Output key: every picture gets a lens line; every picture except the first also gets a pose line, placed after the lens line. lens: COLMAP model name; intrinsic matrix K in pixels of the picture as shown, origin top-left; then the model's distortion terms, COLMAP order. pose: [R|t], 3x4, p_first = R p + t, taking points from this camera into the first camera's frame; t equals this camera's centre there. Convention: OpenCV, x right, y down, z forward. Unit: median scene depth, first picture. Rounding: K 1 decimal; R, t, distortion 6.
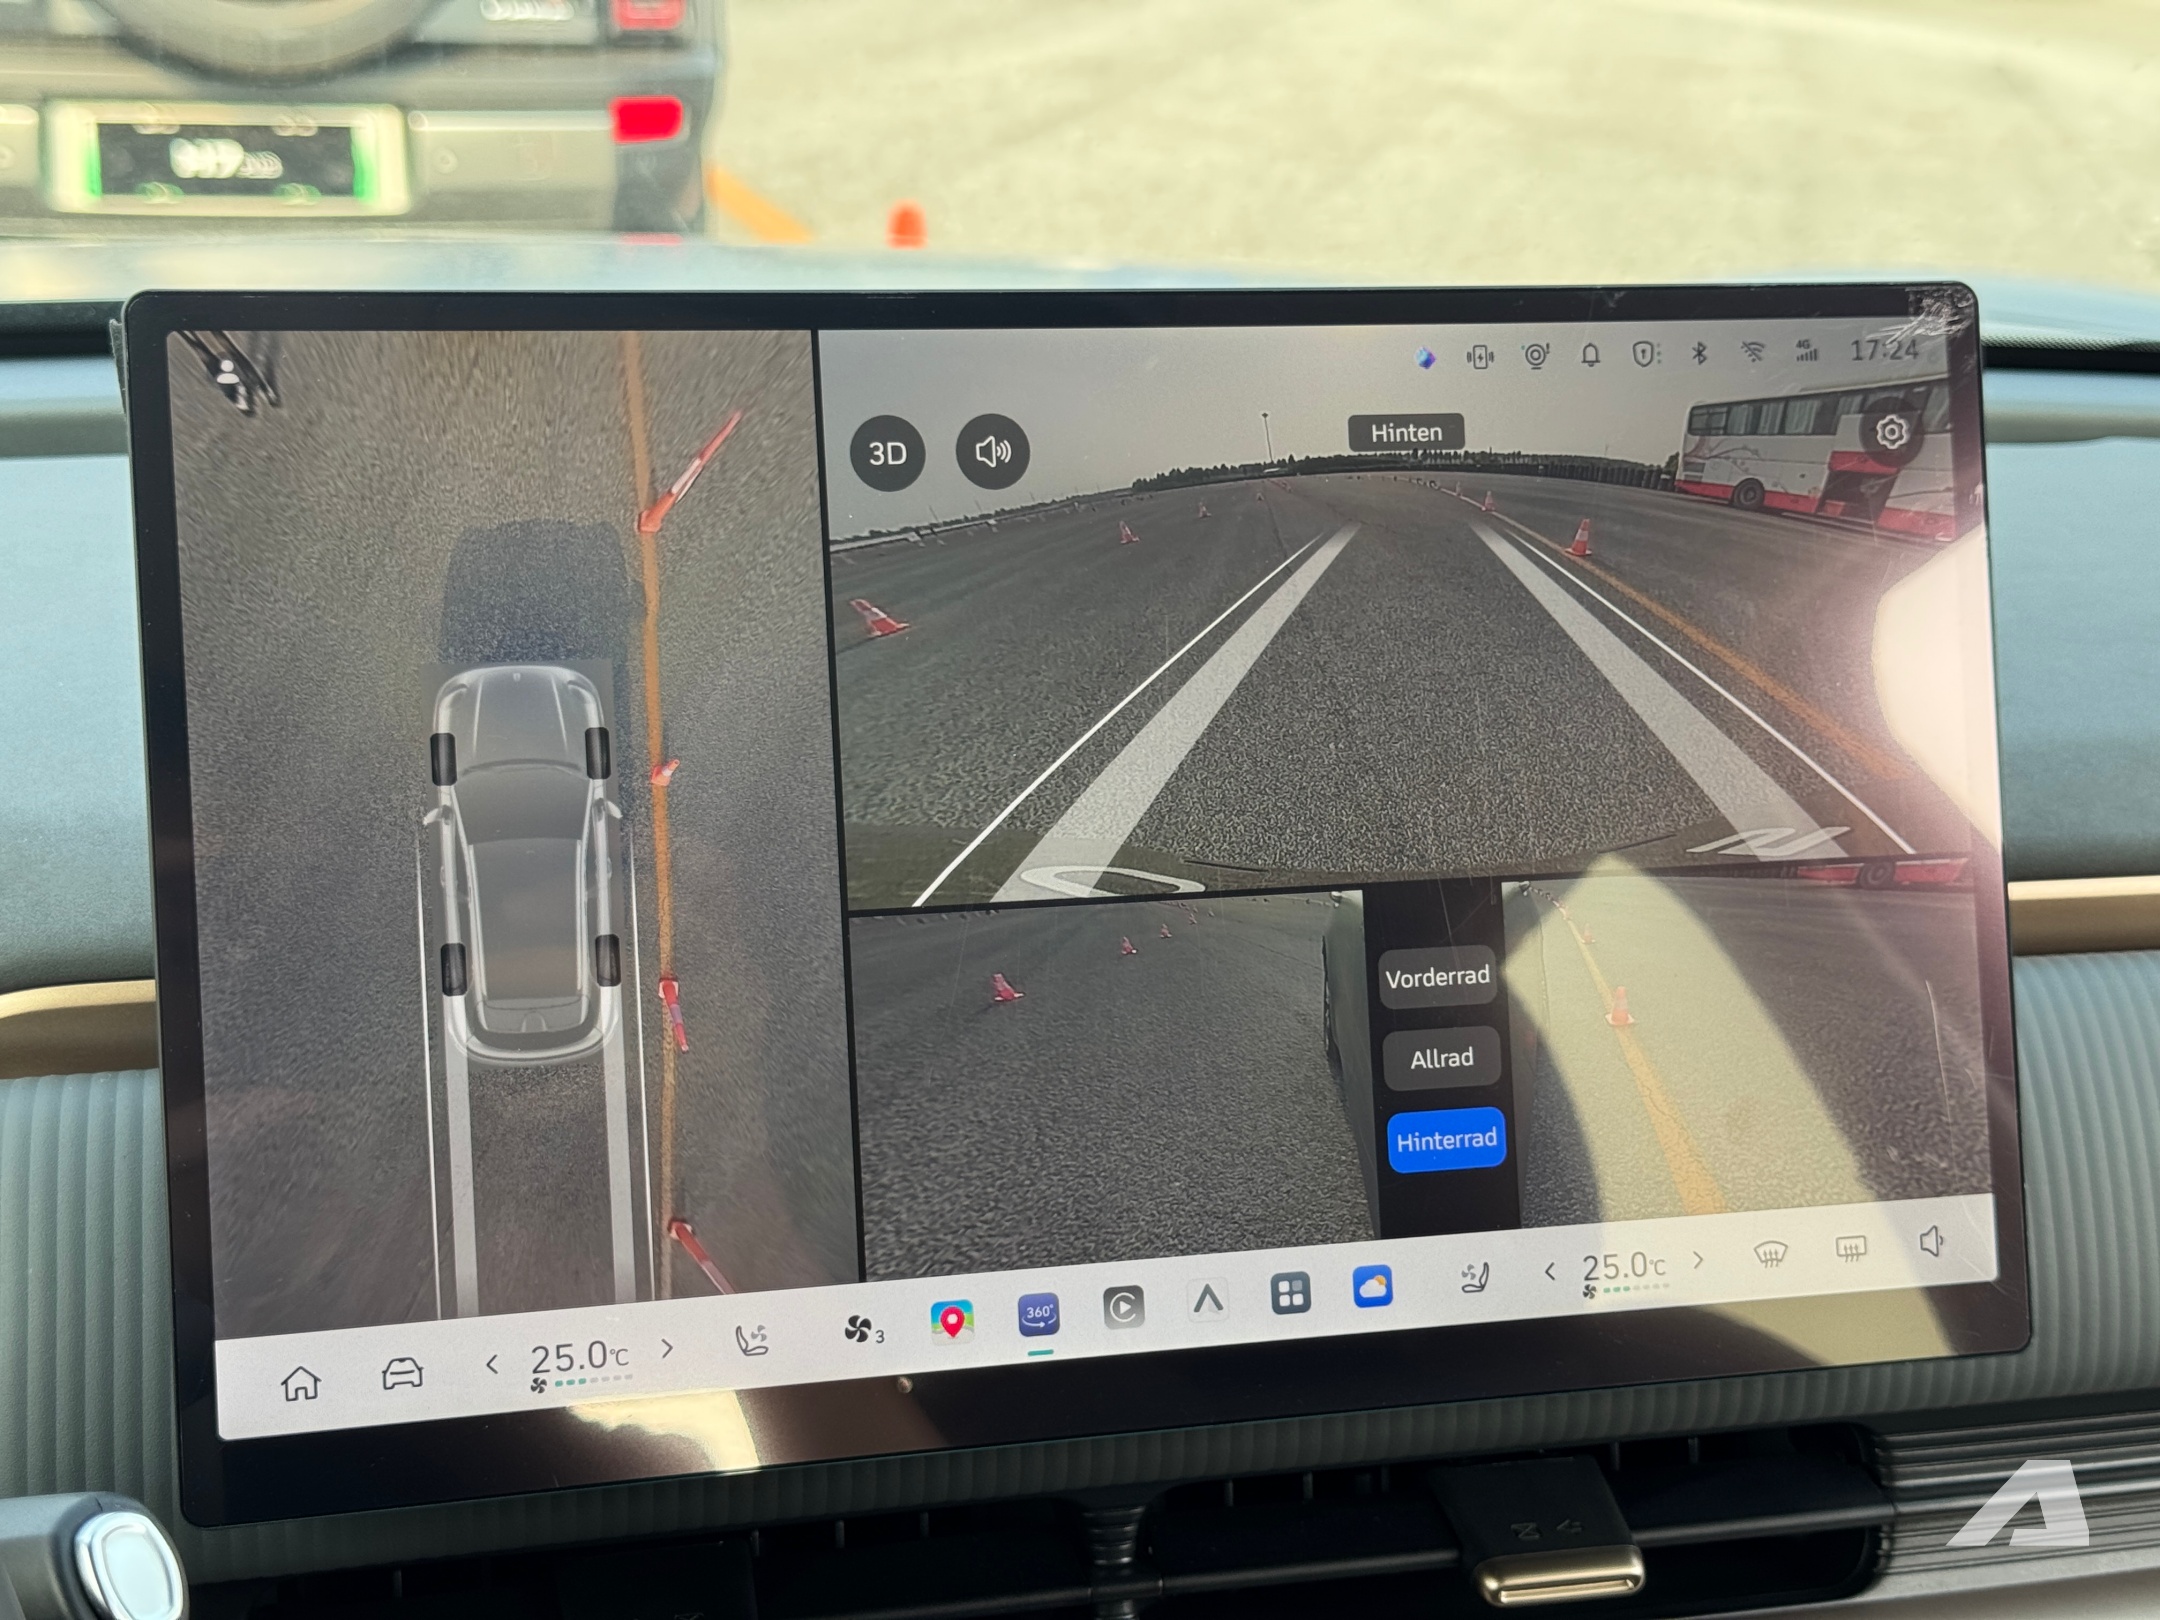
lens RADIAL K [[3016.1, 0, 1080.0], [0, 3016.1, 810.0], [0, 0, 1]] dist [0.194361, -0.495502]
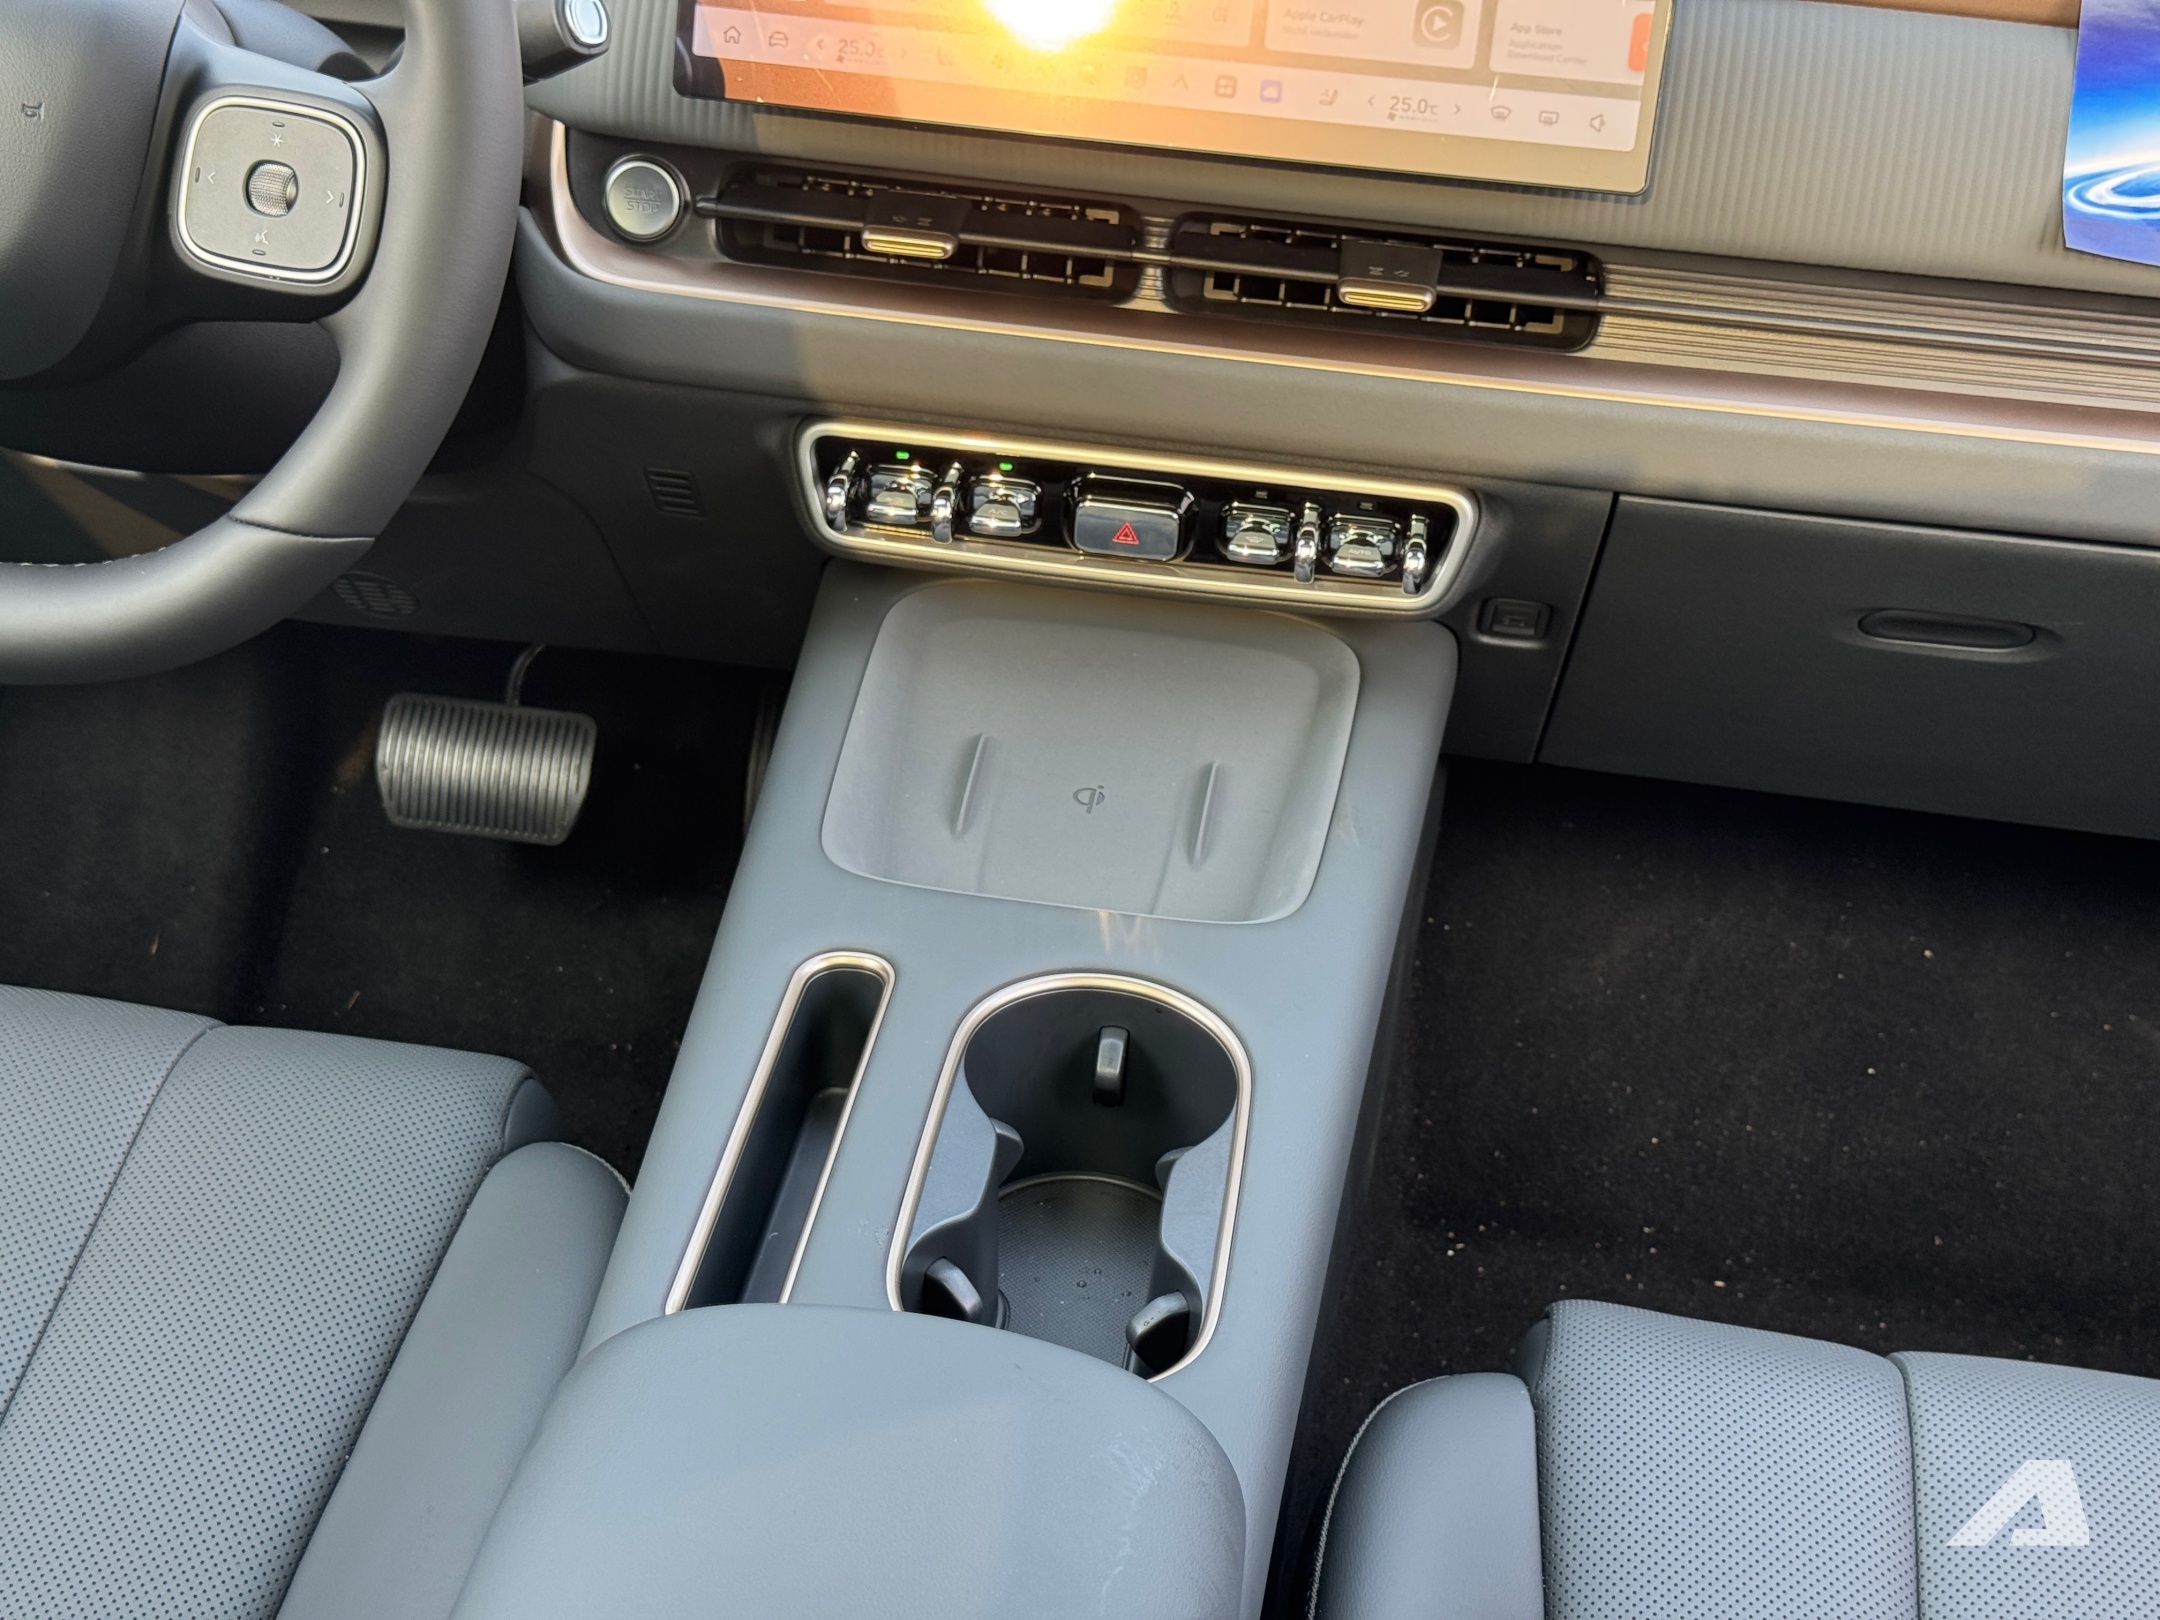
lens RADIAL K [[3016.1, 0, 1080.0], [0, 3016.1, 810.0], [0, 0, 1]] dist [0.194361, -0.495502]
pose [[0.927861, 0.208259, -0.309358, 0.632734], [-0.145367, 0.965903, 0.214243, 0.190219], [0.343428, -0.153817, 0.926498, -0.823628]]
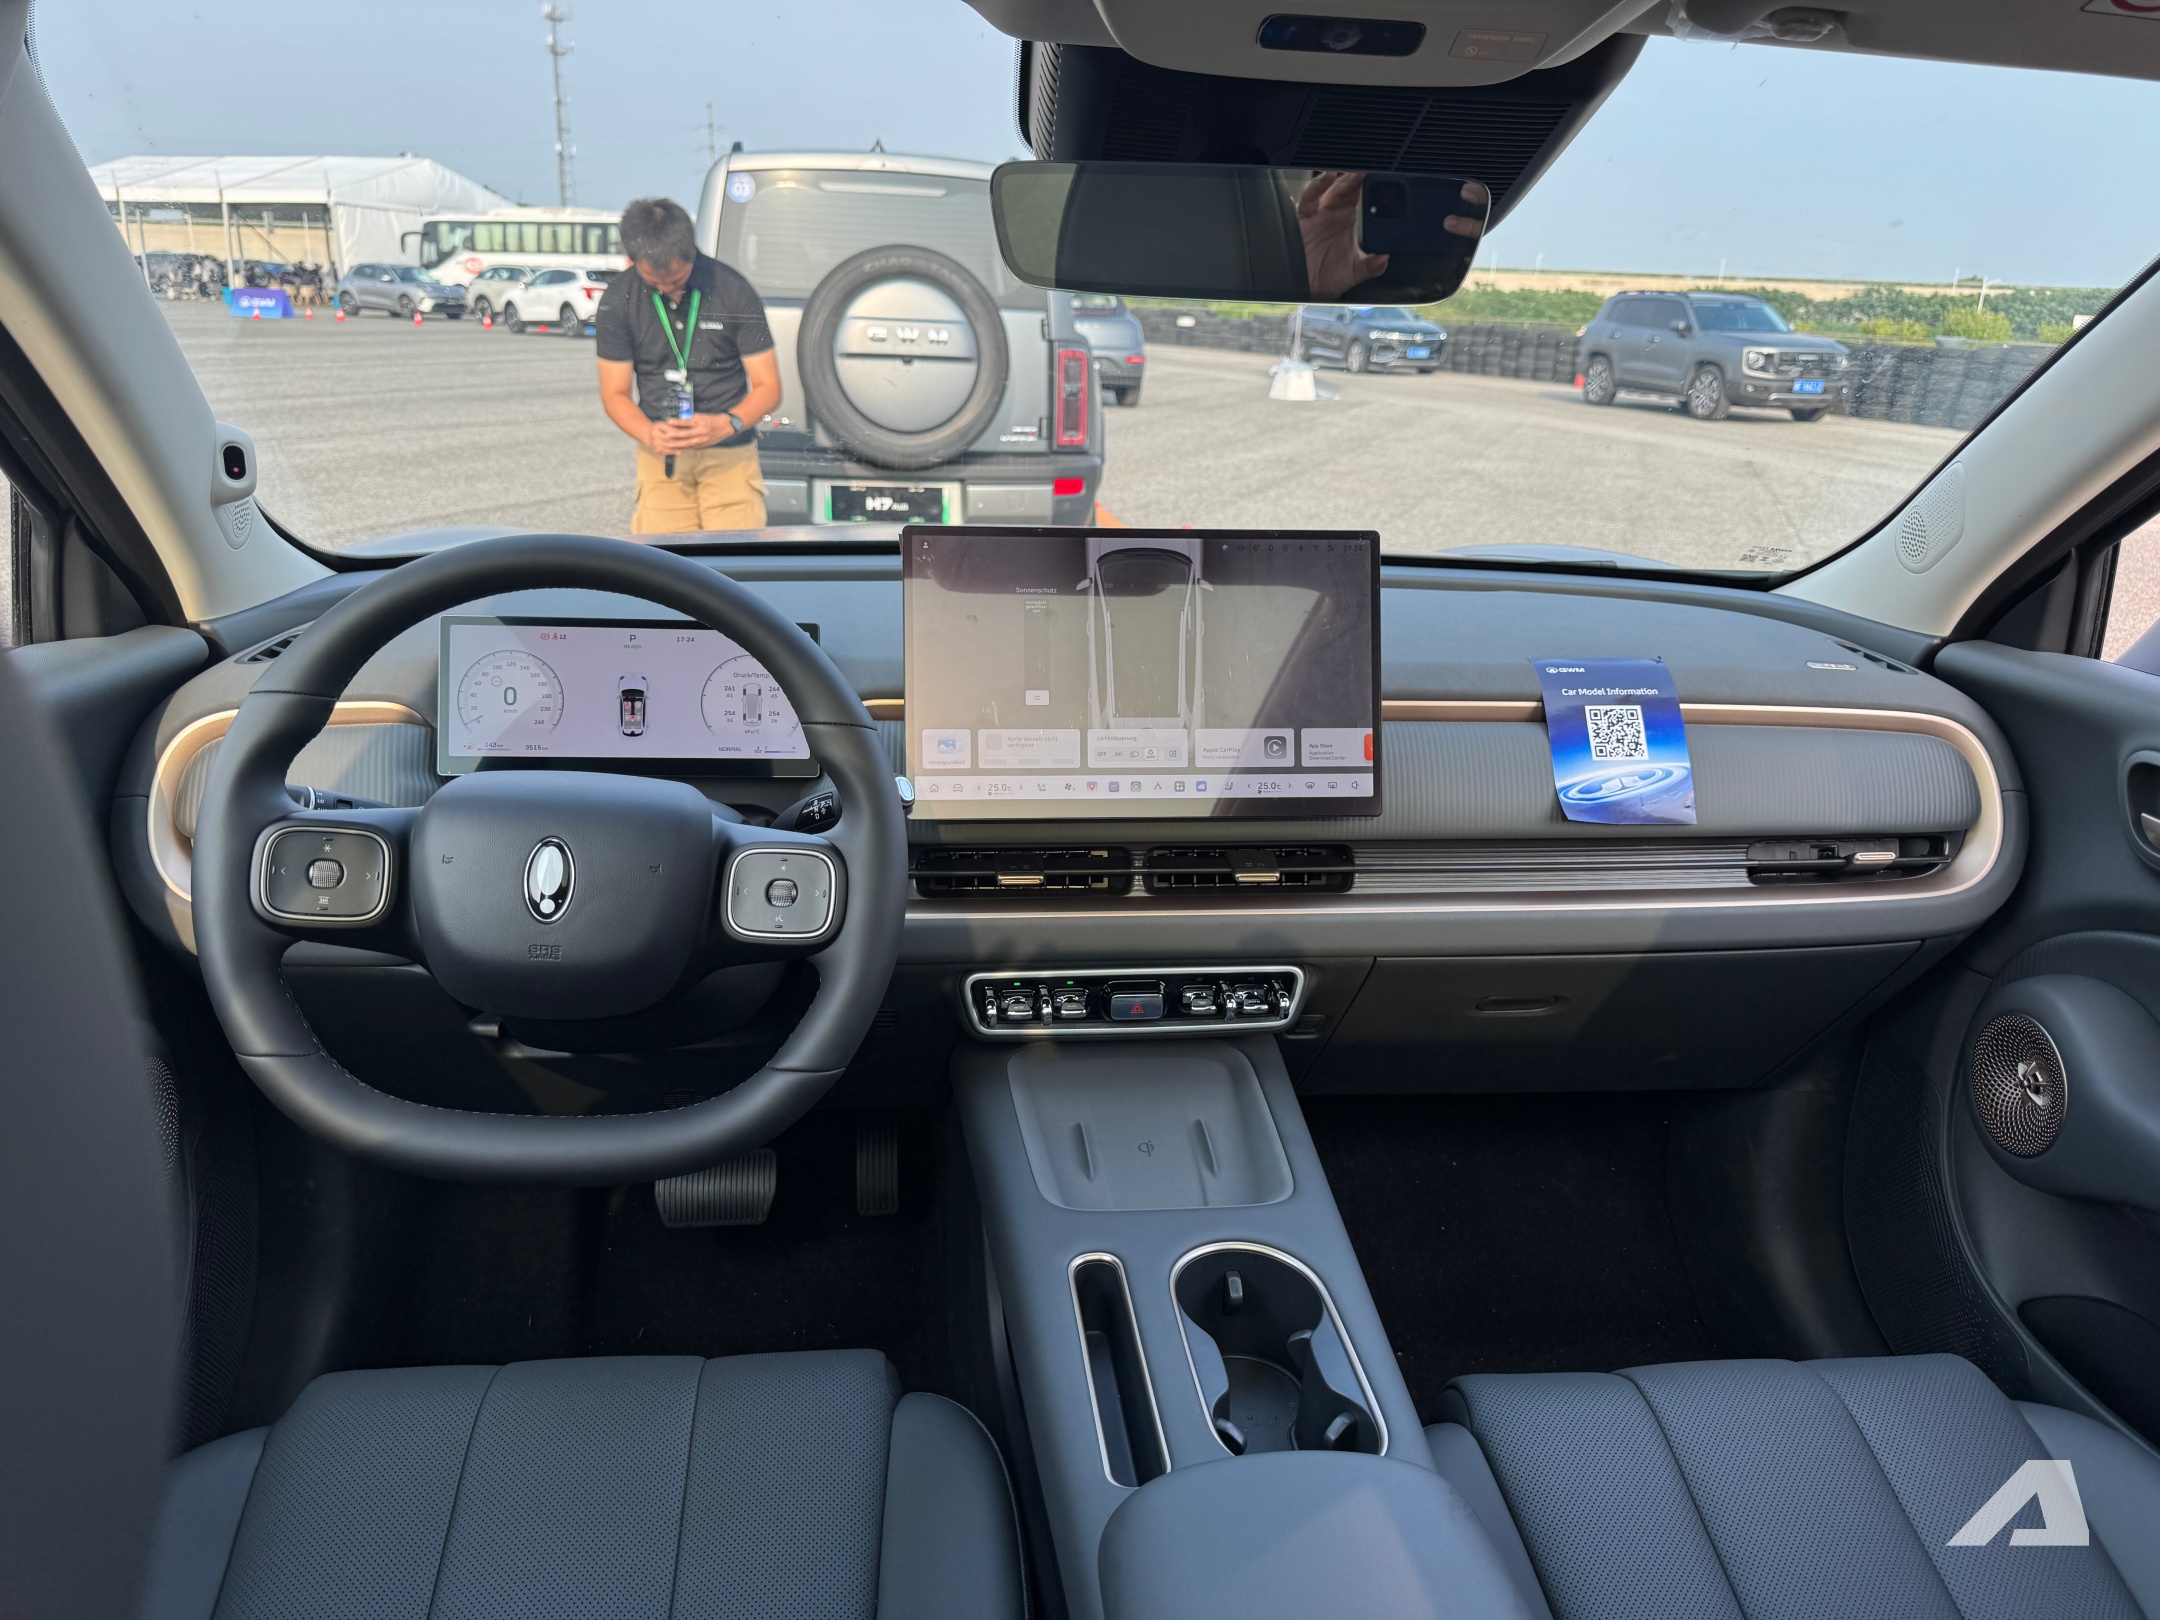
lens RADIAL K [[1517.7, 0, 1080.0], [0, 1517.7, 810.0], [0, 0, 1]] dist [0.120283, -0.262628]
pose [[0.990767, 0.032587, -0.131601, 0.189896], [-0.034393, 0.999343, -0.011473, 0.204453], [0.131141, 0.015893, 0.991236, -0.904319]]
